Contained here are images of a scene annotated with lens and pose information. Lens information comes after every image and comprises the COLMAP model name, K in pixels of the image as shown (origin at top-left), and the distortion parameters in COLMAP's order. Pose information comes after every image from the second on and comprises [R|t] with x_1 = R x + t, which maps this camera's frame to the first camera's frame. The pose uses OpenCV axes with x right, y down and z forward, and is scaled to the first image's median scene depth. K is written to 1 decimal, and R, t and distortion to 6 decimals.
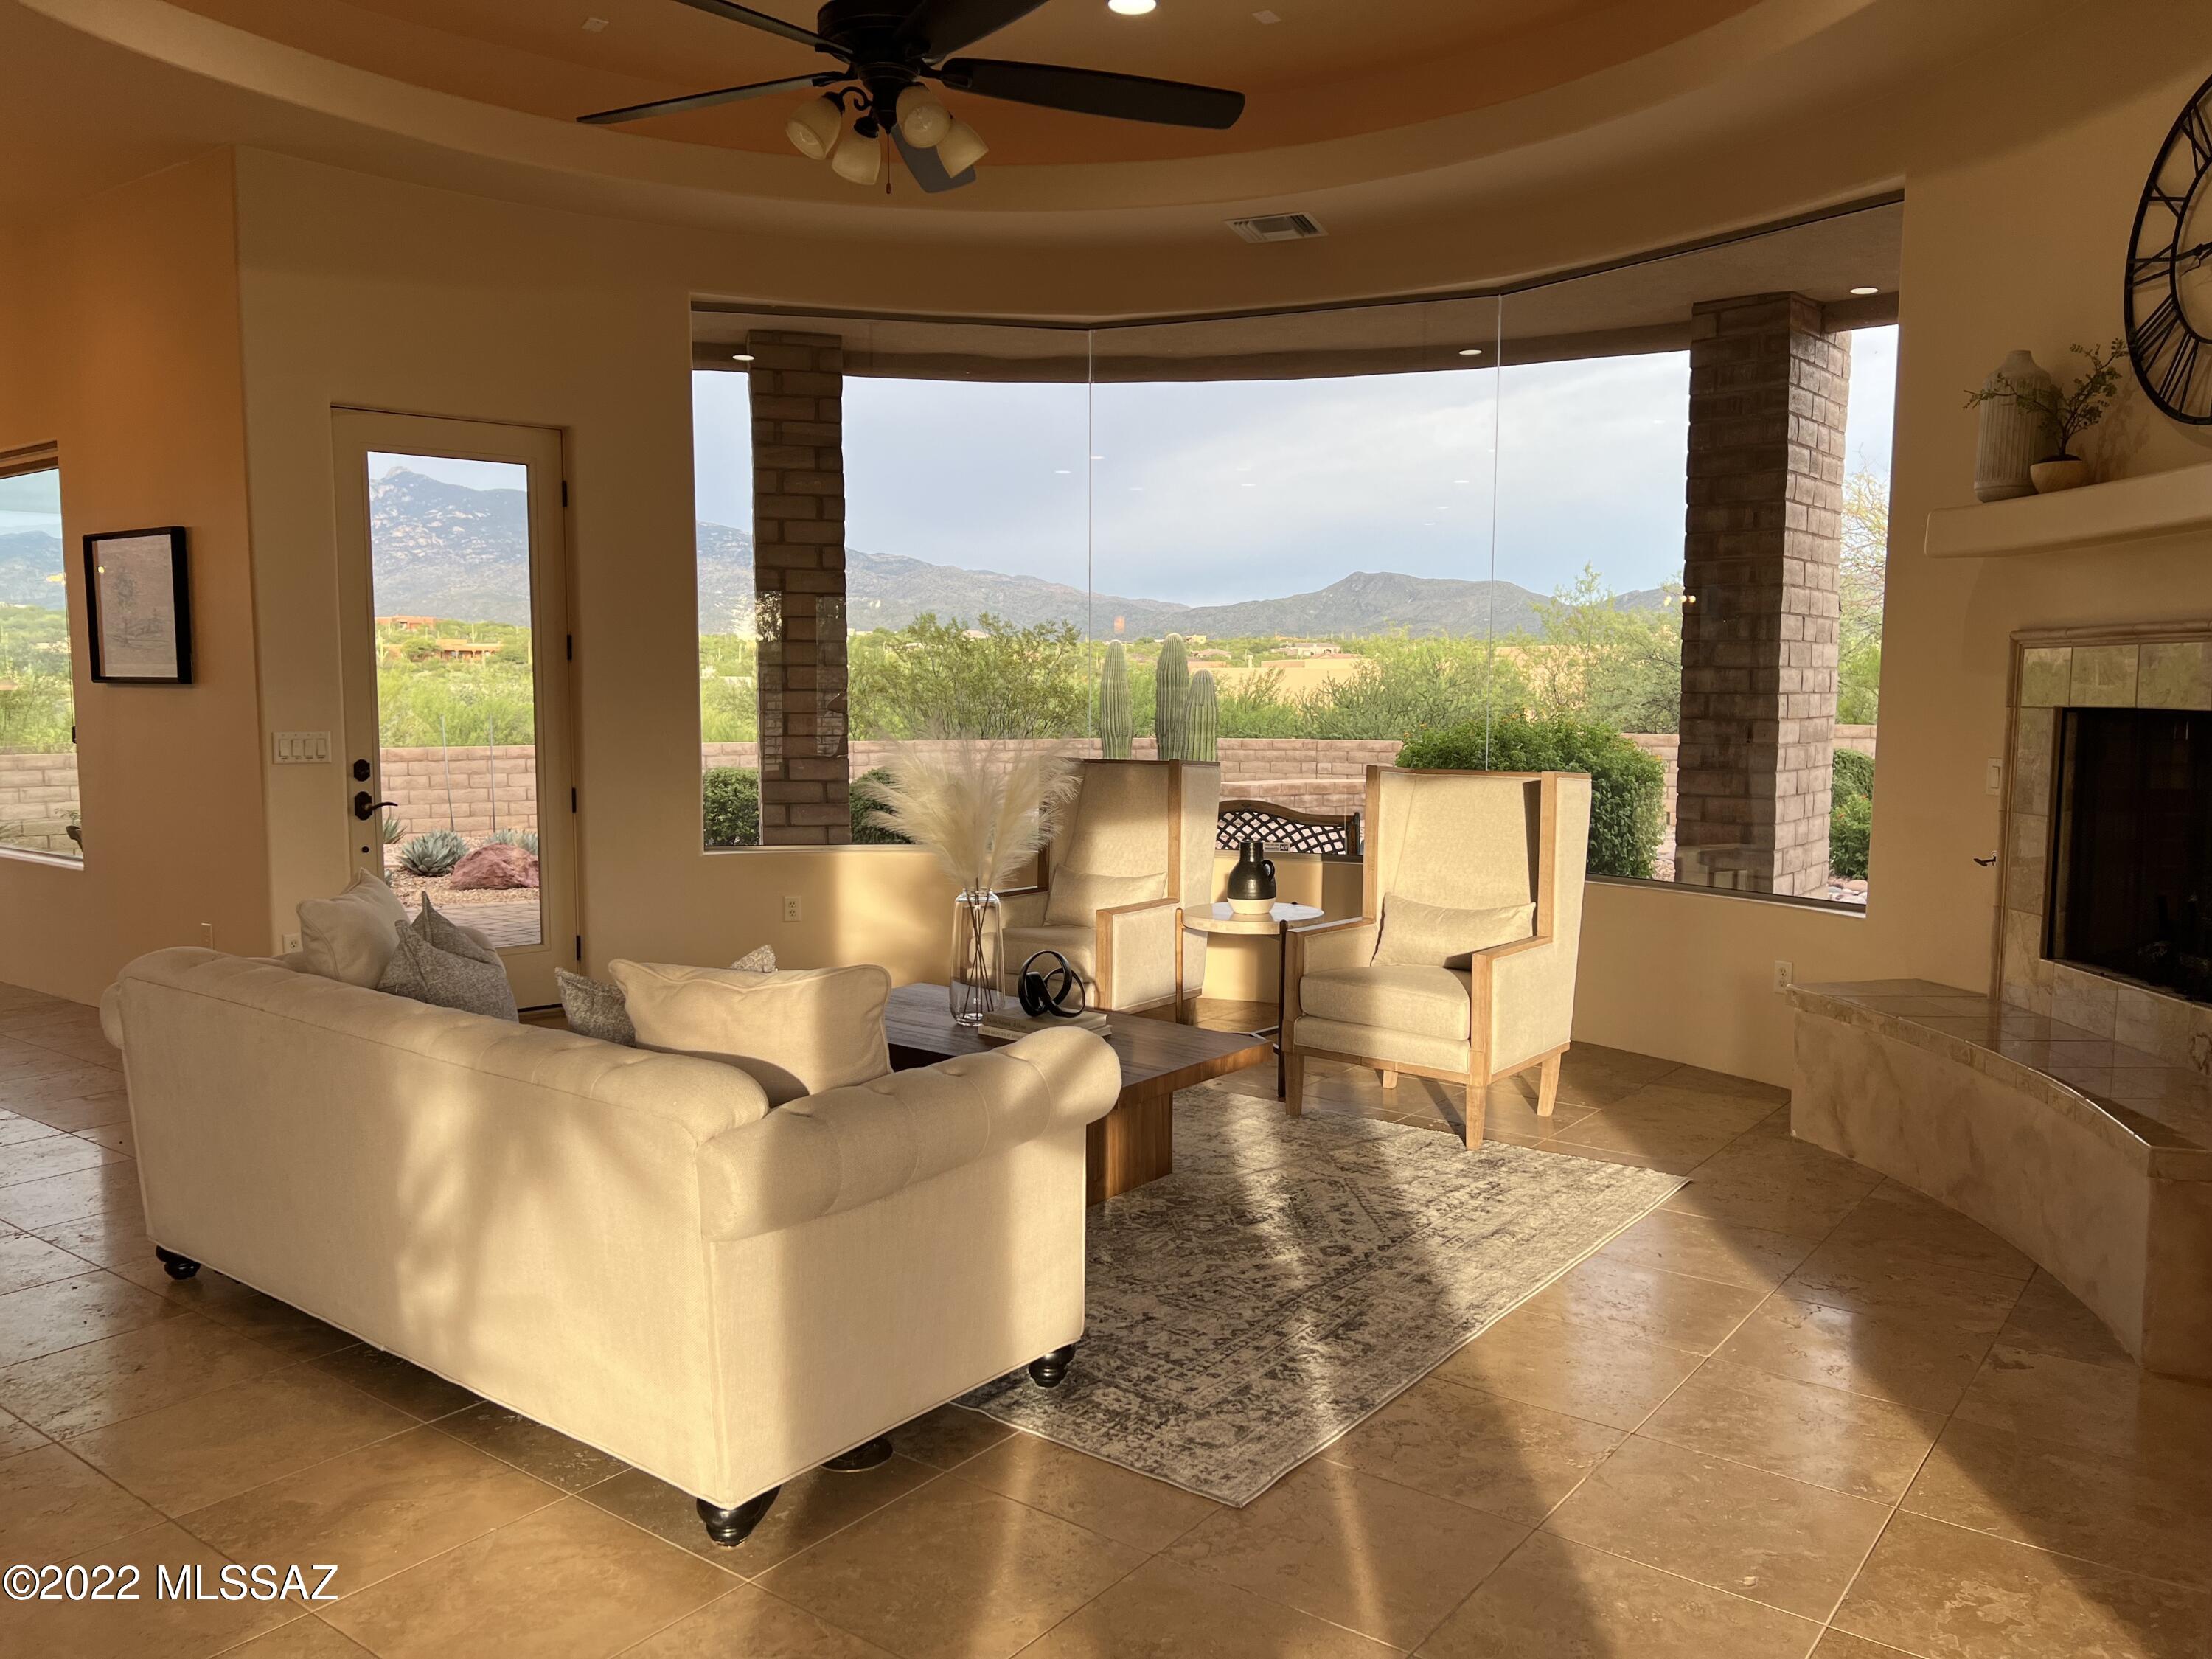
lens RADIAL K [[1677.9, 0, 1106.9], [0, 1677.9, 835.1], [0, 0, 1]] dist [0.048378, -0.011605]
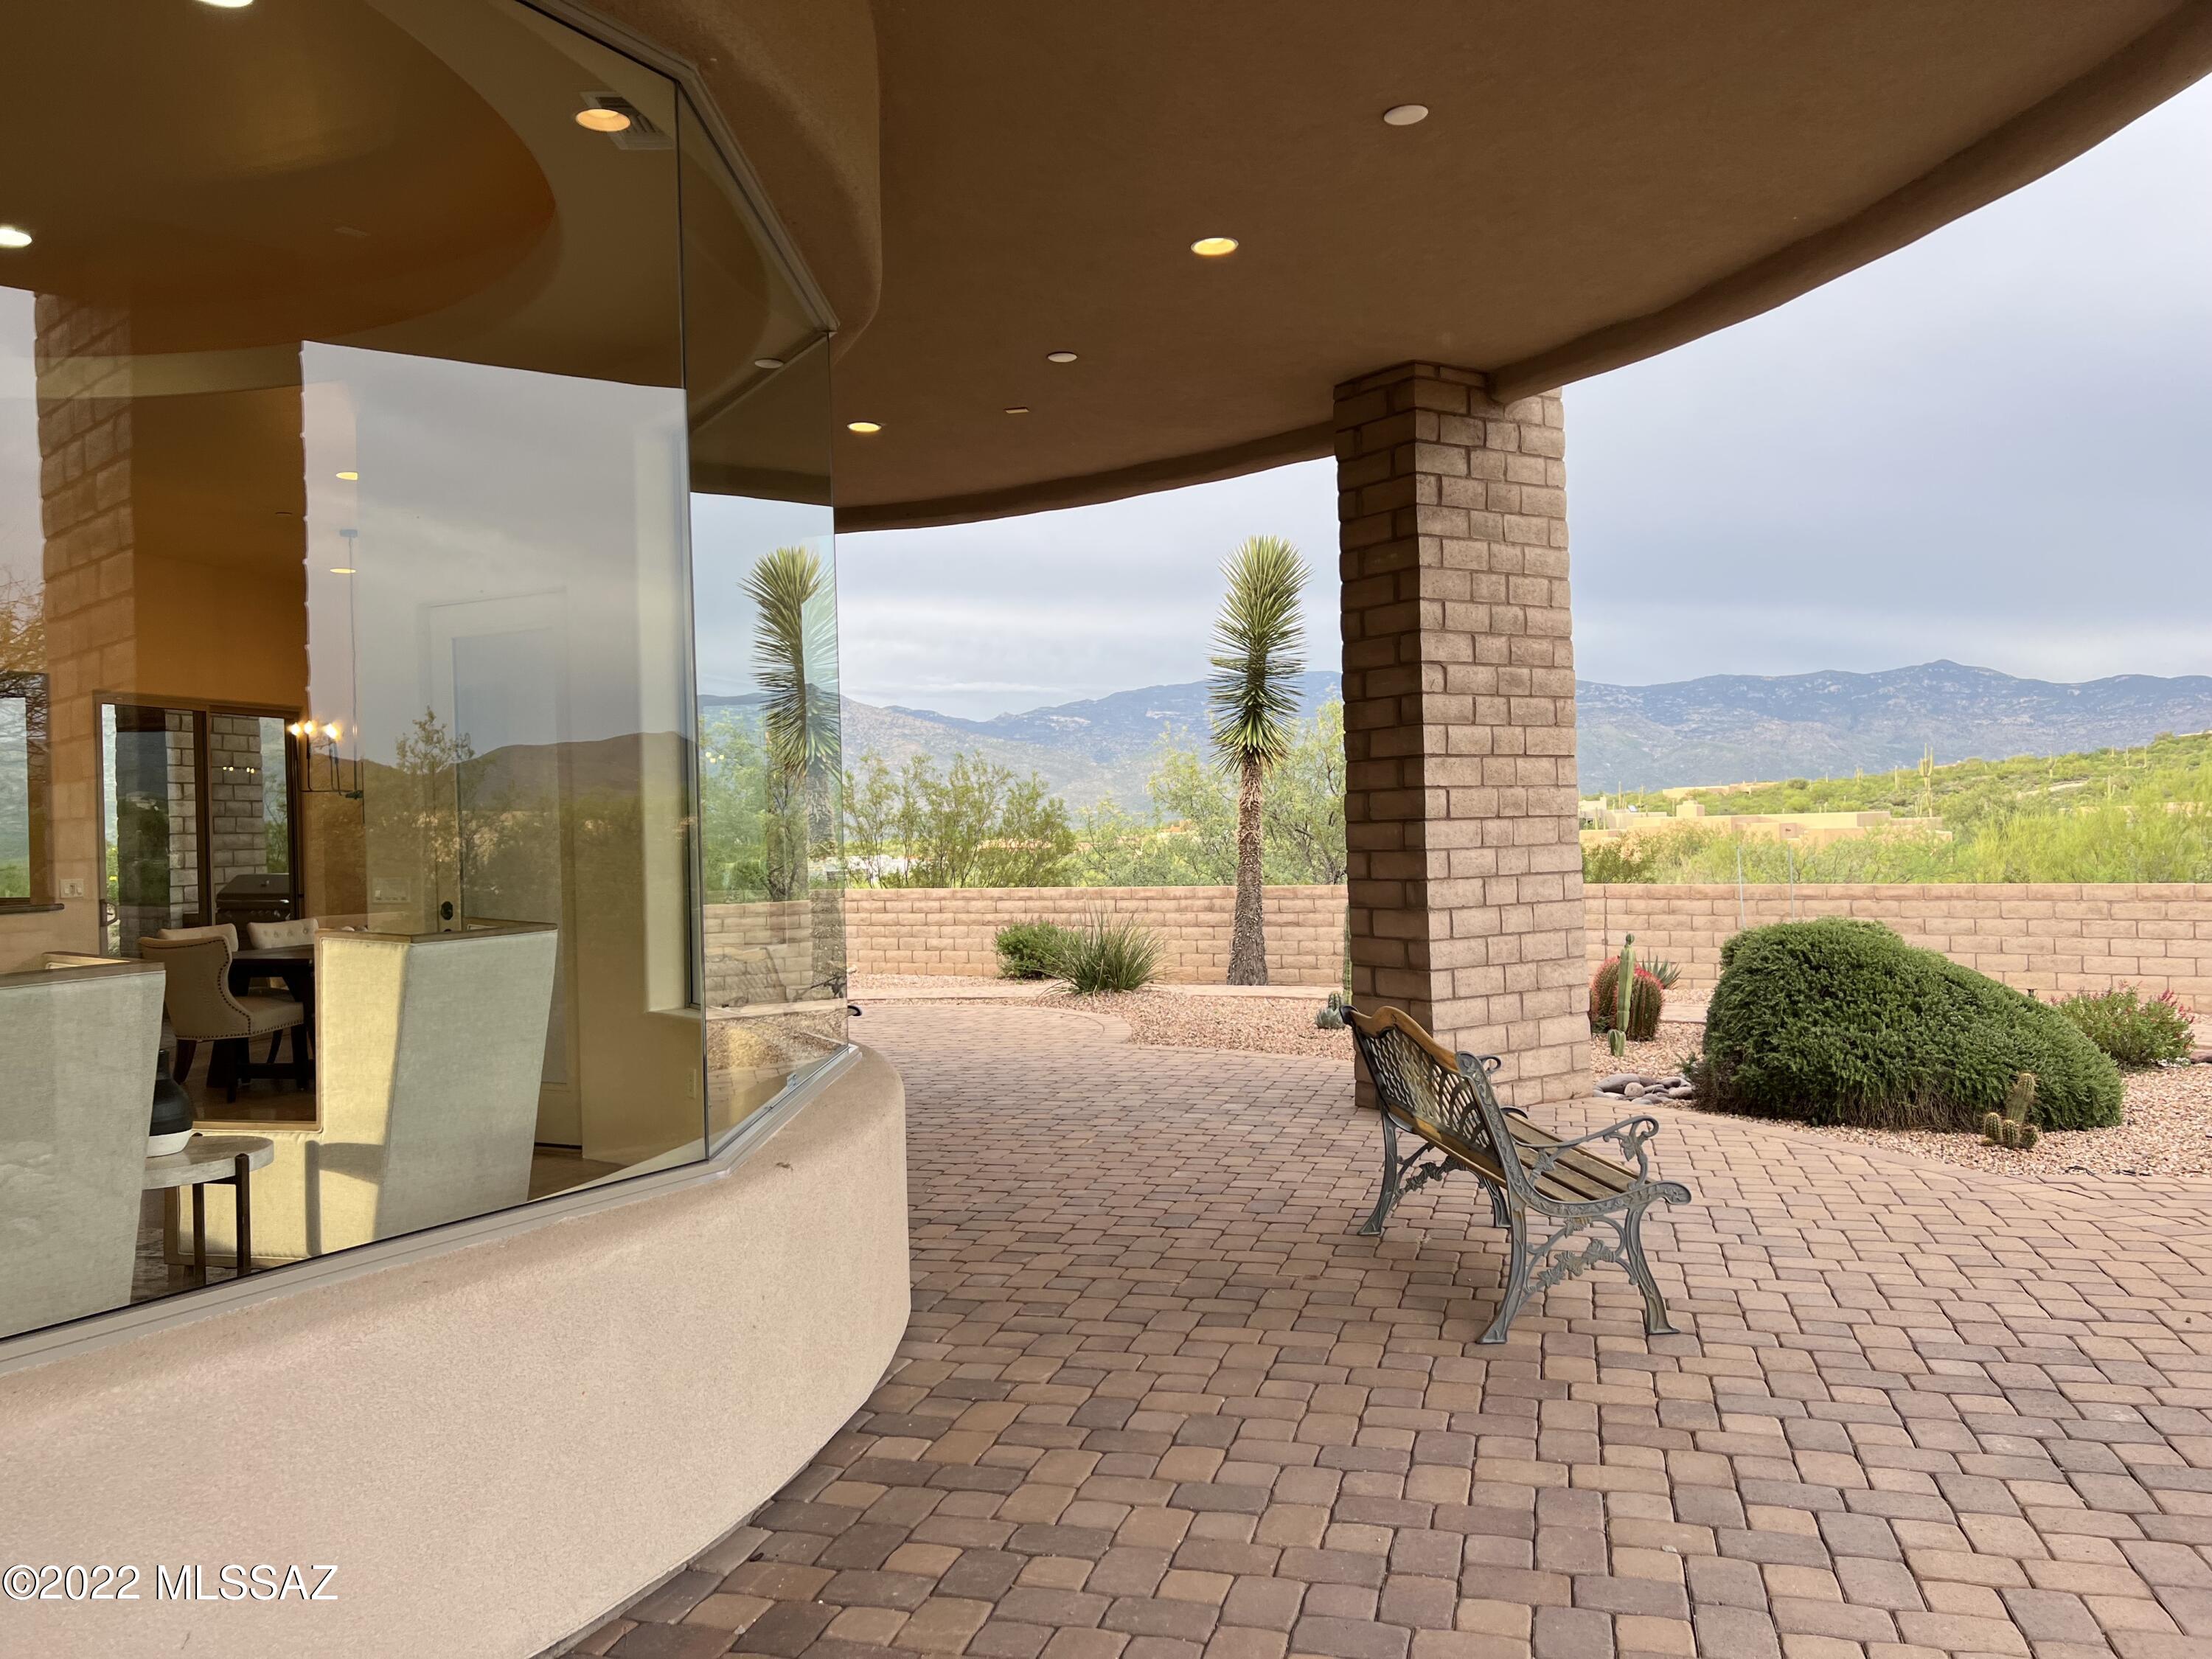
lens RADIAL K [[1677.9, 0, 1103.5], [0, 1677.9, 826.5], [0, 0, 1]] dist [0.048378, -0.011605]
pose [[0.383871, -0.012744, -0.923299, 0.485438], [-0.060341, 0.997421, -0.038854, -0.045510], [0.921413, 0.070628, 0.382112, 0.579341]]
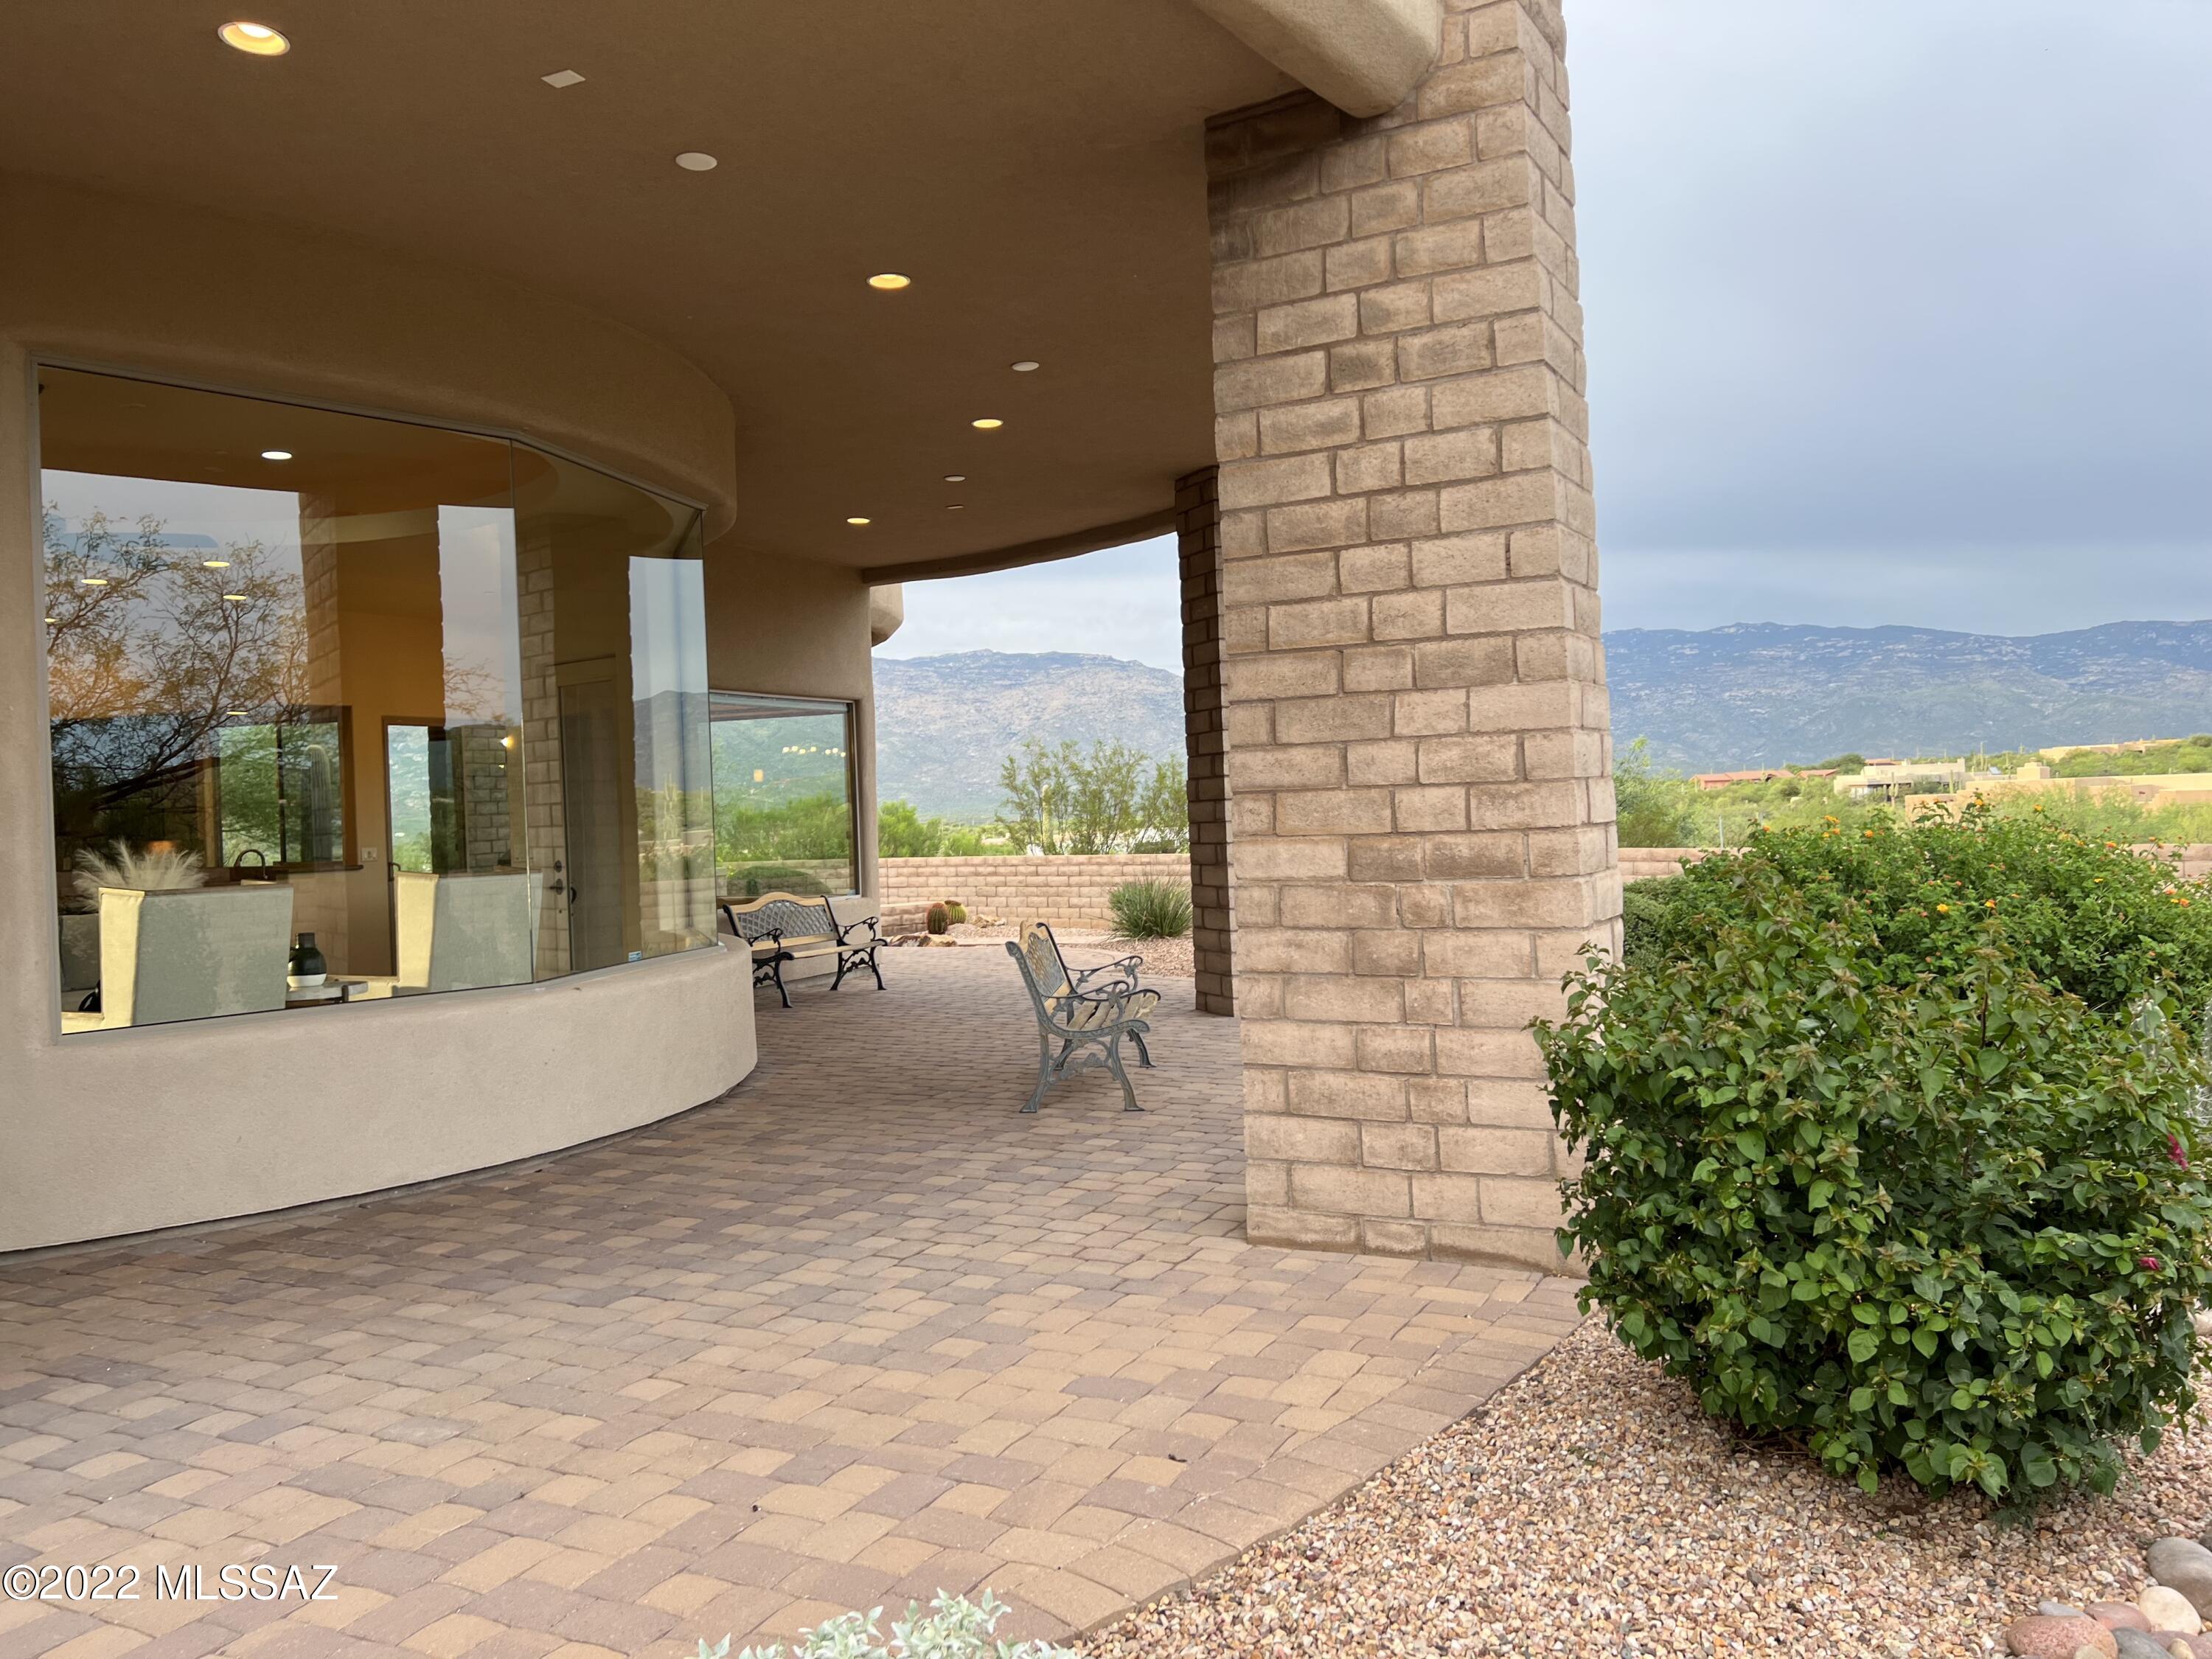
lens RADIAL K [[1677.9, 0, 1114.4], [0, 1677.9, 823.5], [0, 0, 1]] dist [0.048378, -0.011605]
pose [[0.201512, -0.000907, -0.979486, 0.848066], [-0.055869, 0.998361, -0.012418, -0.055042], [0.977891, 0.057226, 0.201131, 0.727727]]
